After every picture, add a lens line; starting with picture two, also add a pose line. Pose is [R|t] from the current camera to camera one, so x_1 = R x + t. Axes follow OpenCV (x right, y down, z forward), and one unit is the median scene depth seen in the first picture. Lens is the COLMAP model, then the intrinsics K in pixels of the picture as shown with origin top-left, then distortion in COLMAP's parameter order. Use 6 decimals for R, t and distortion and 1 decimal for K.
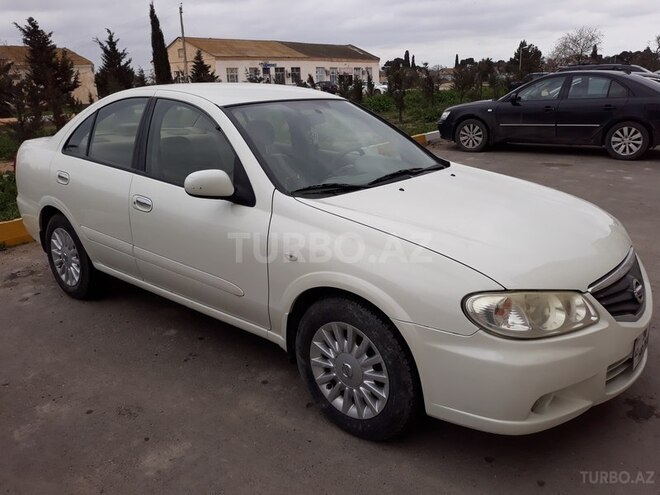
lens RADIAL K [[558.3, 0, 330.8], [0, 558.3, 246.4], [0, 0, 1]] dist [-0.032134, 0.036308]
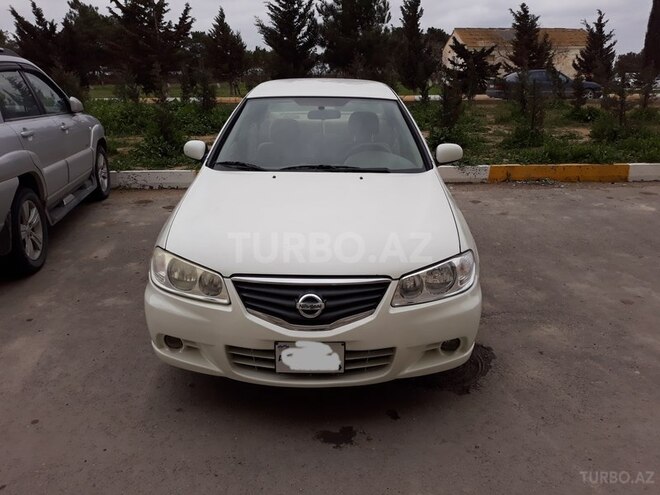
lens RADIAL K [[558.3, 0, 328.9], [0, 558.3, 246.5], [0, 0, 1]] dist [-0.032134, 0.036308]
pose [[0.624892, 0.265519, -0.734172, 0.140244], [-0.239337, 0.960263, 0.143575, -0.019671], [0.743120, 0.085996, 0.663609, 0.036132]]
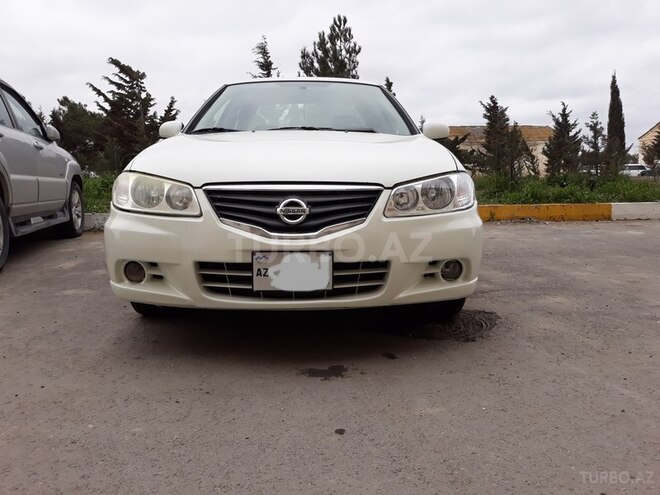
lens RADIAL K [[558.3, 0, 328.9], [0, 558.3, 246.6], [0, 0, 1]] dist [-0.032134, 0.036308]
pose [[0.651791, 0.120991, -0.748685, 0.137590], [-0.227645, 0.972882, -0.040961, 0.017071], [0.723427, 0.197132, 0.661659, 0.049284]]
